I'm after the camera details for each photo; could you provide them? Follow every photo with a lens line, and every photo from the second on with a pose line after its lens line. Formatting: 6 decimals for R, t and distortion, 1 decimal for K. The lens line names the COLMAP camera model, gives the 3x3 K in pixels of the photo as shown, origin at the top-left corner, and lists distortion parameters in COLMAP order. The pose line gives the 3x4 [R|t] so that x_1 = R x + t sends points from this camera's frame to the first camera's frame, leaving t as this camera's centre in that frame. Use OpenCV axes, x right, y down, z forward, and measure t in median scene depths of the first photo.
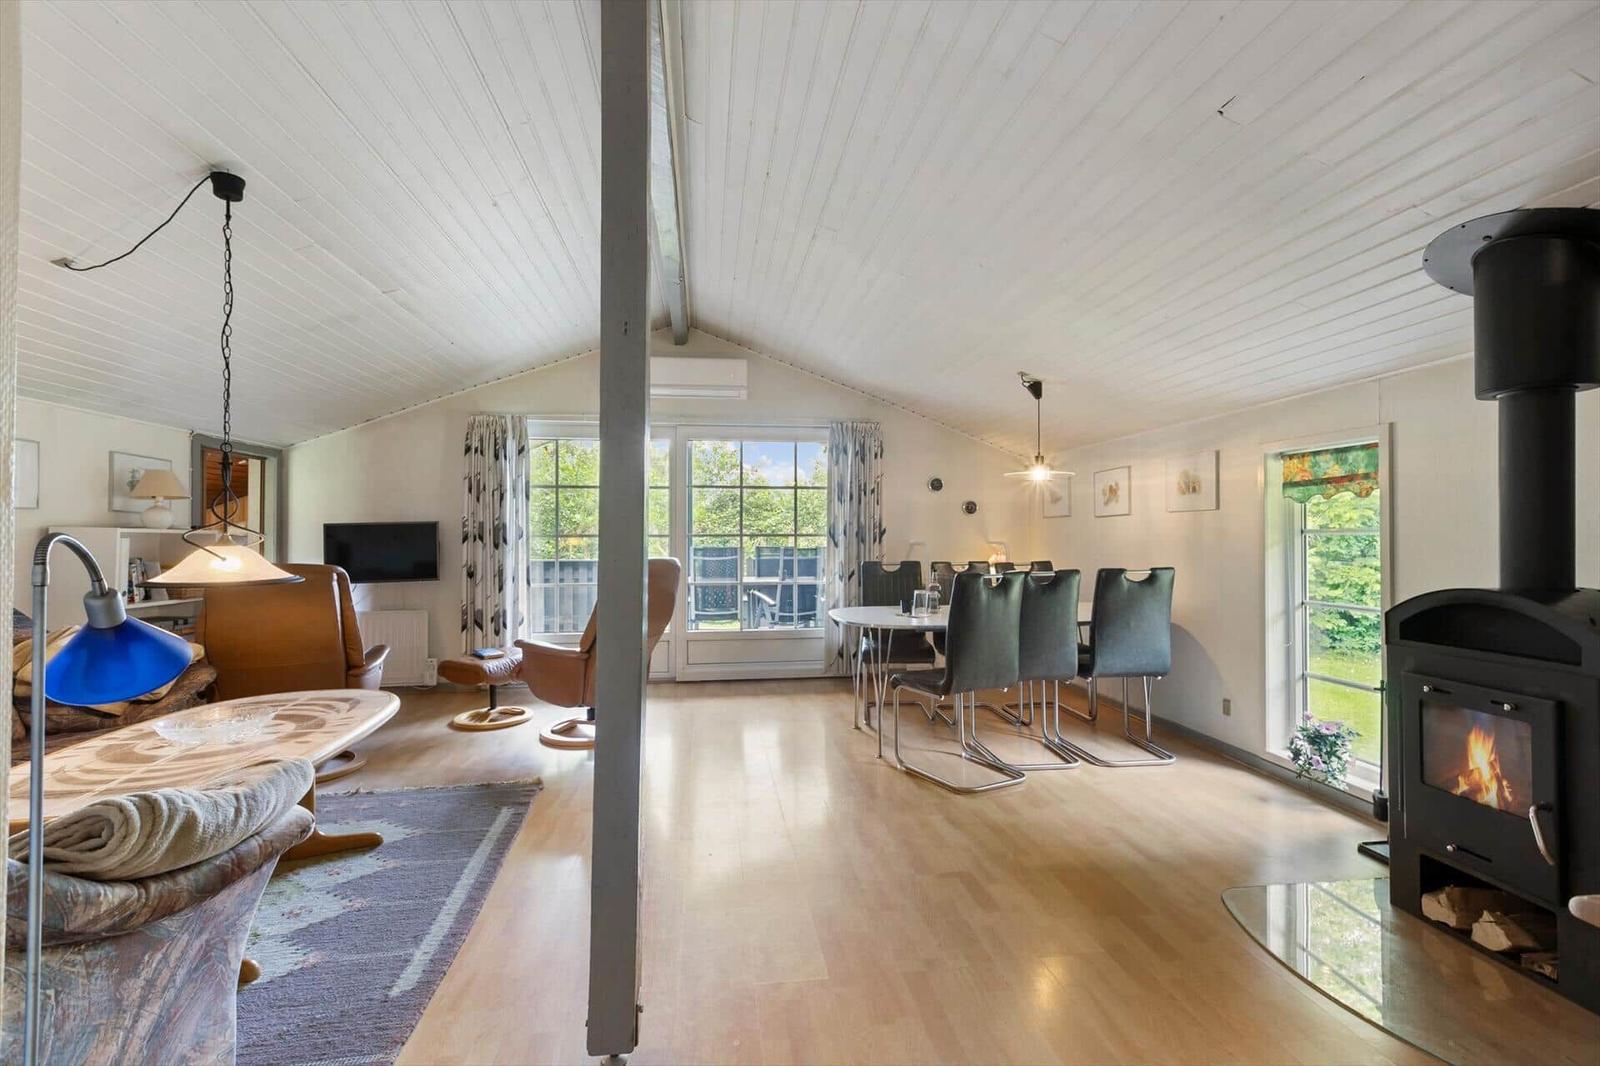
lens RADIAL K [[746.5, 0, 801.7], [0, 746.5, 527.2], [0, 0, 1]] dist [0.004362, 0.001104]
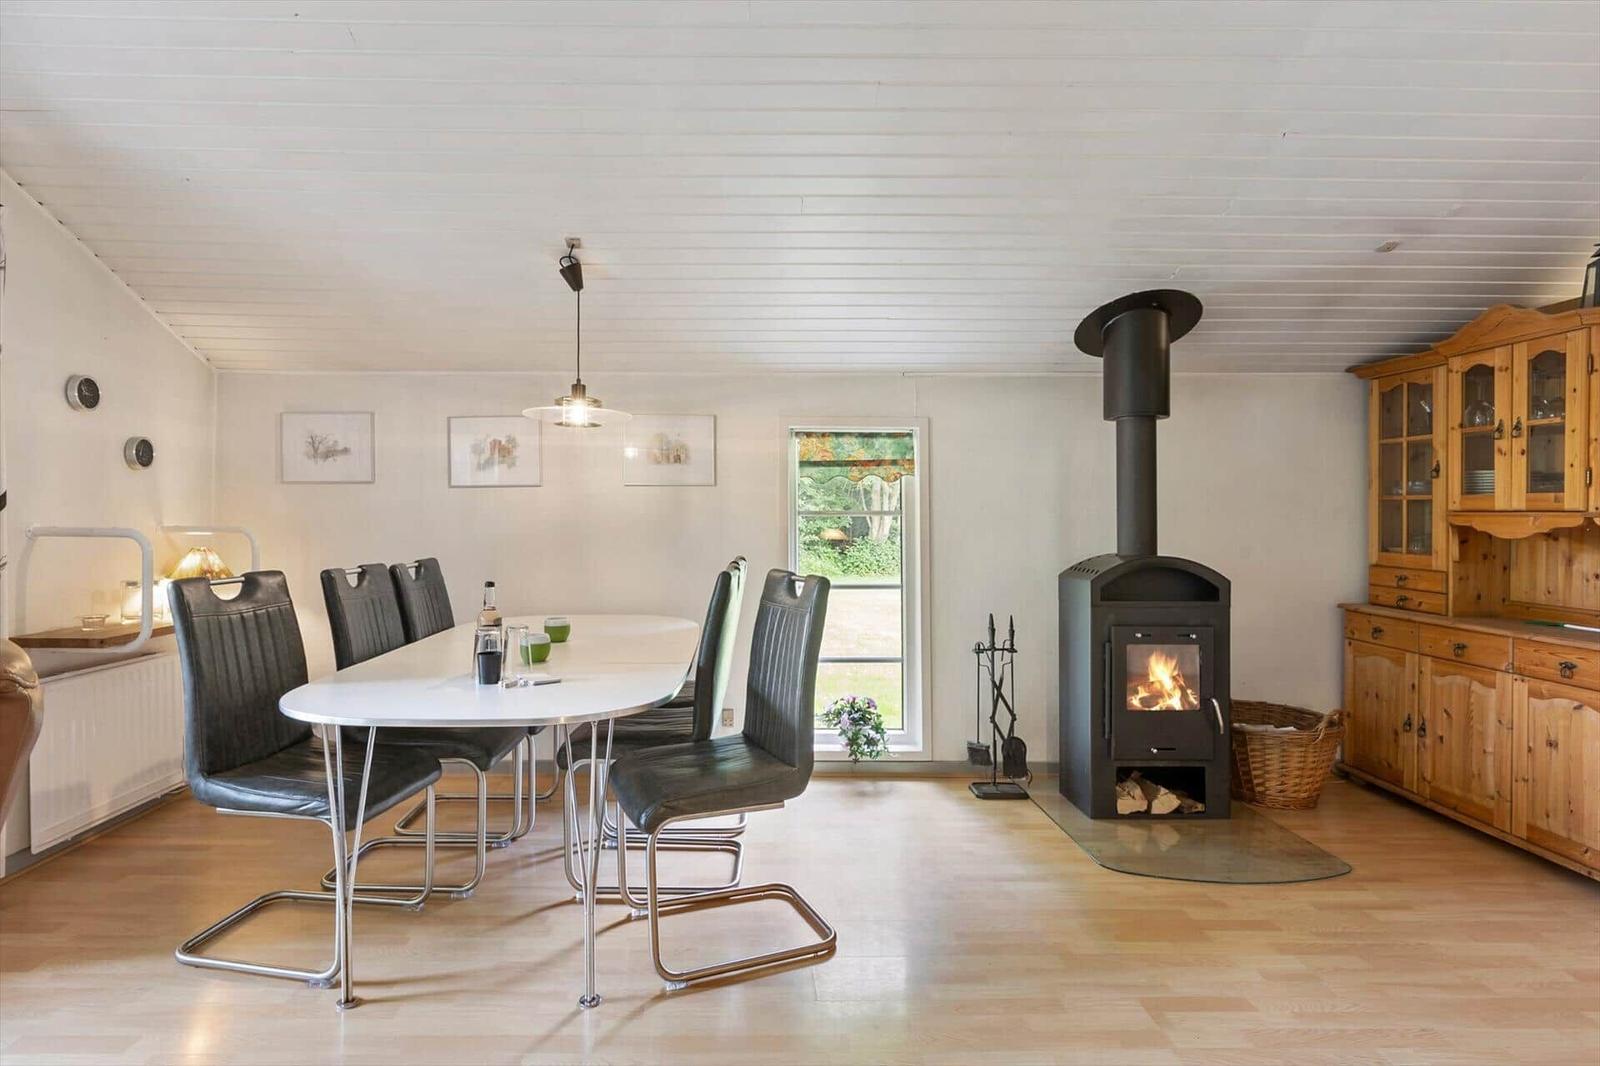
lens RADIAL K [[877.2, 0, 770.1], [0, 877.2, 498.8], [0, 0, 1]] dist [0.016830, 0.001706]
pose [[0.089624, 0.025532, 0.995648, -0.505880], [-0.014039, 0.999604, -0.024370, 0.017656], [-0.995877, -0.011794, 0.089947, 1.012750]]
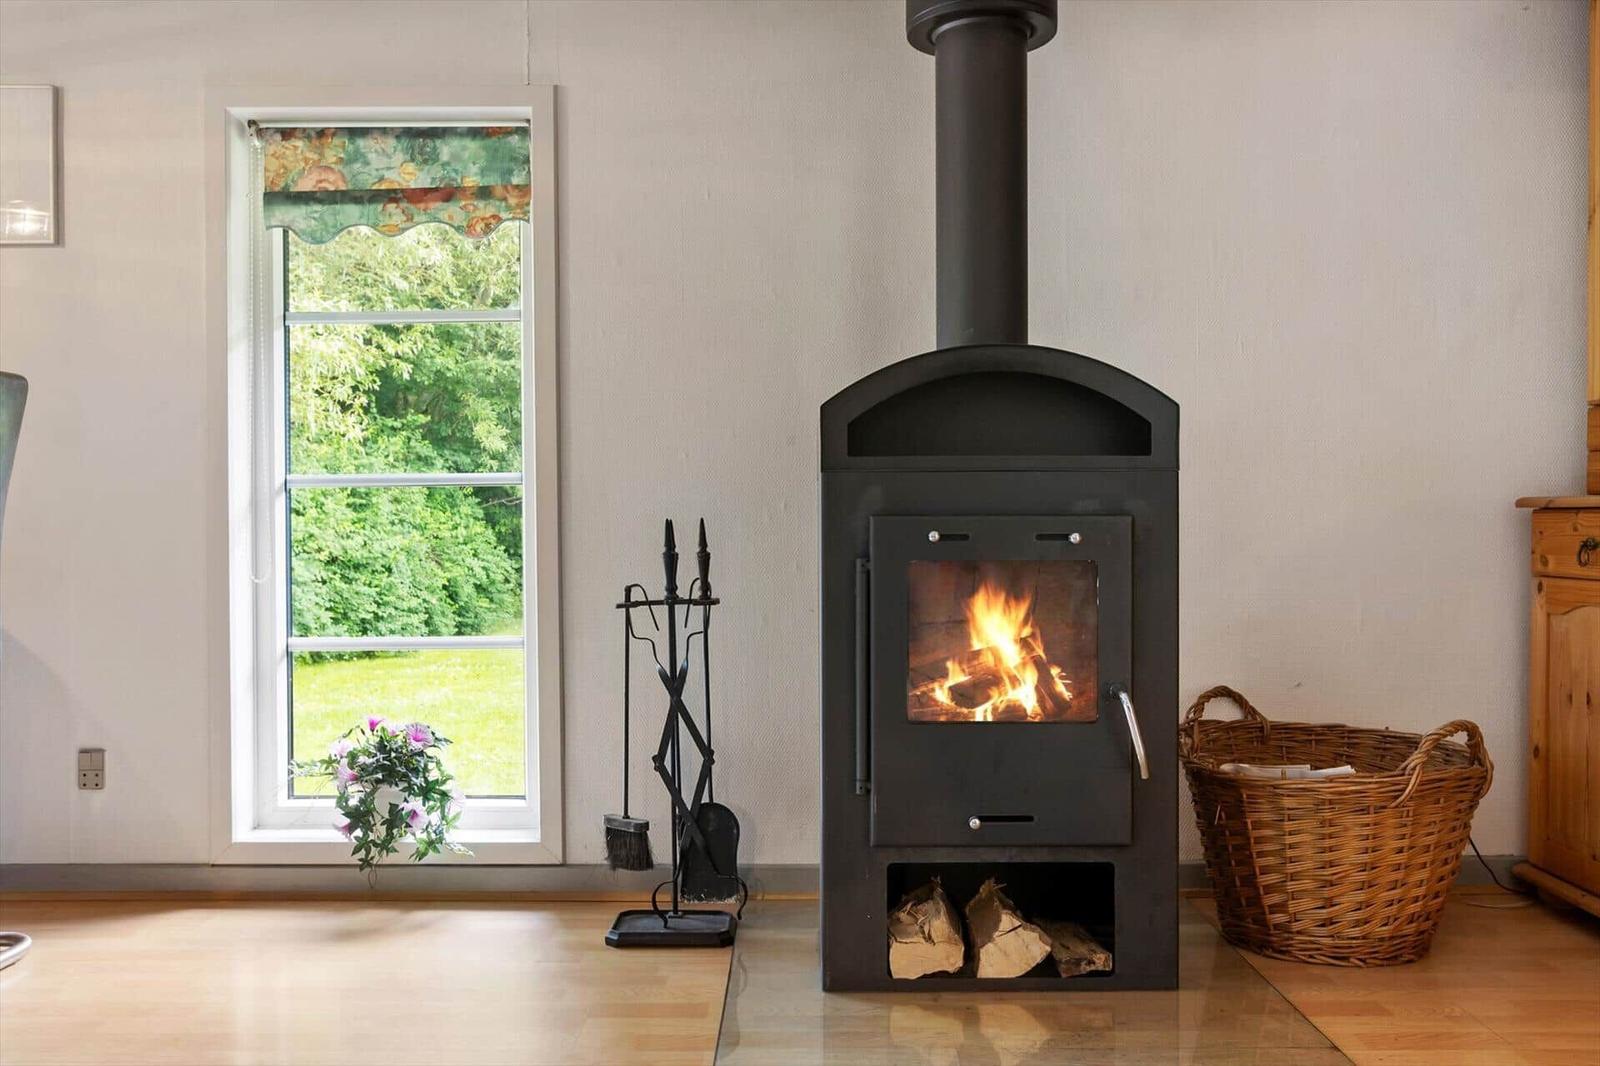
lens RADIAL K [[1364.6, 0, 804.0], [0, 1364.6, 536.2], [0, 0, 1]] dist [-0.002009, 0.015419]
pose [[0.135038, 0.007764, 0.990810, -0.077916], [0.002315, 0.999964, -0.008151, 0.151703], [-0.990838, 0.003395, 0.135016, 0.646844]]
